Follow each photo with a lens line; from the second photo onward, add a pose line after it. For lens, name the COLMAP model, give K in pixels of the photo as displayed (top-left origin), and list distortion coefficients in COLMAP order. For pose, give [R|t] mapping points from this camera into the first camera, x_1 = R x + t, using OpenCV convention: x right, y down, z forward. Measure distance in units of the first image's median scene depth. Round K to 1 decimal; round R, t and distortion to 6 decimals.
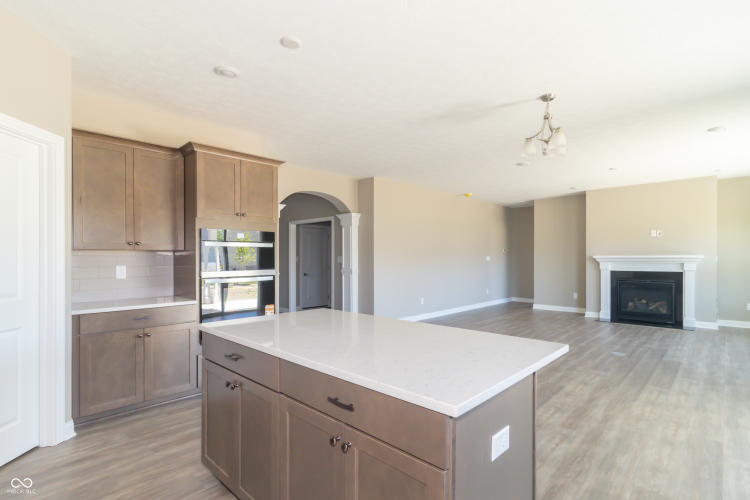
lens RADIAL K [[366.4, 0, 375.6], [0, 366.4, 258.3], [0, 0, 1]] dist [0.003727, 0.000912]
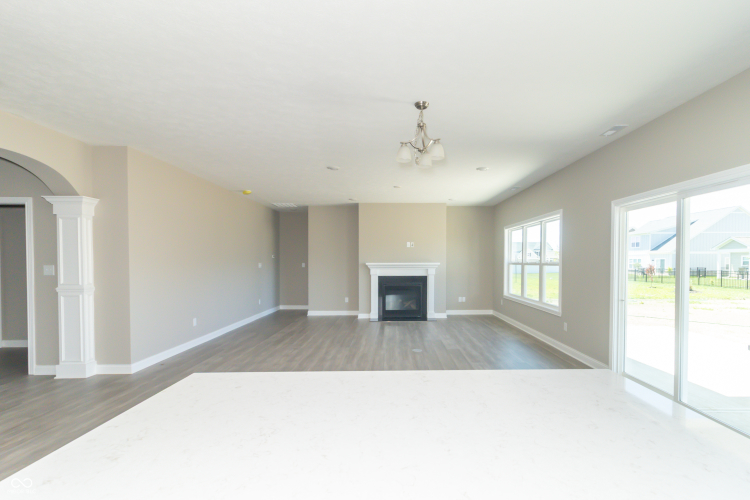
lens RADIAL K [[366.4, 0, 405.1], [0, 366.4, 264.7], [0, 0, 1]] dist [0.003727, 0.000912]
pose [[0.705008, -0.005324, 0.709179, -0.112047], [0.000228, 0.999973, 0.007280, -0.009189], [-0.709199, -0.004971, 0.704991, 0.147278]]
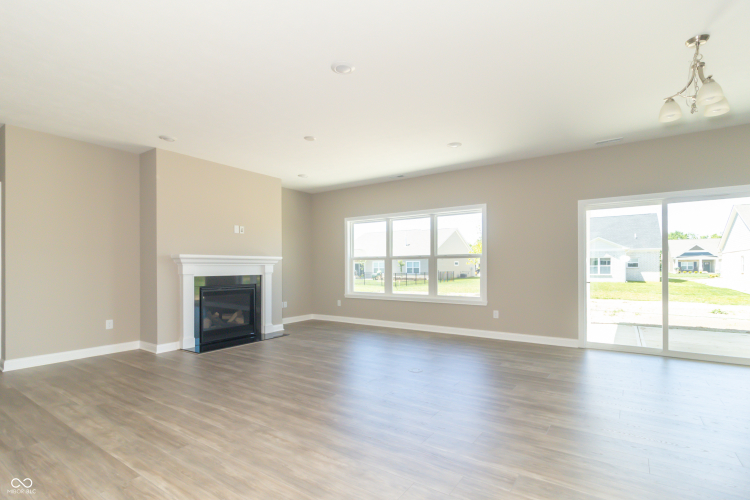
lens RADIAL K [[354.1, 0, 372.1], [0, 354.1, 265.4], [0, 0, 1]] dist [0.004039, 0.000601]
pose [[-0.151129, 0.008877, 0.988474, -0.073565], [0.004794, 0.999954, -0.008247, 0.021214], [-0.988502, 0.003492, -0.151165, 0.809844]]
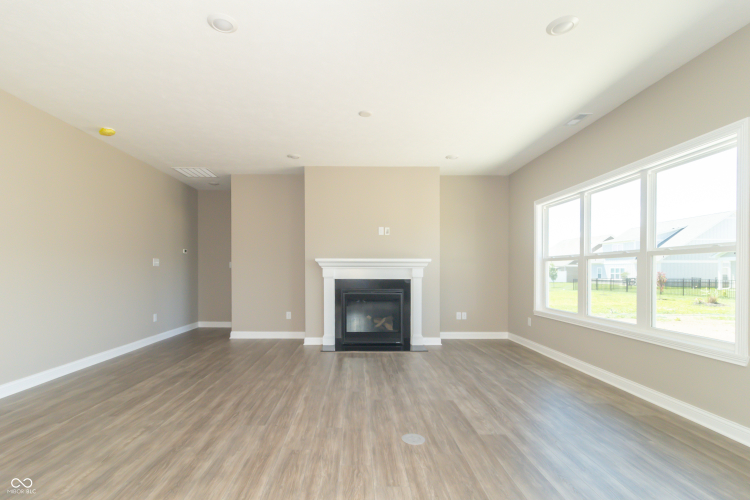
lens RADIAL K [[366.4, 0, 365.4], [0, 366.4, 273.8], [0, 0, 1]] dist [0.003727, 0.000912]
pose [[0.710528, -0.000107, 0.703669, 0.175006], [-0.004349, 0.999980, 0.004544, 0.020578], [-0.703655, -0.006289, 0.710514, 0.457457]]
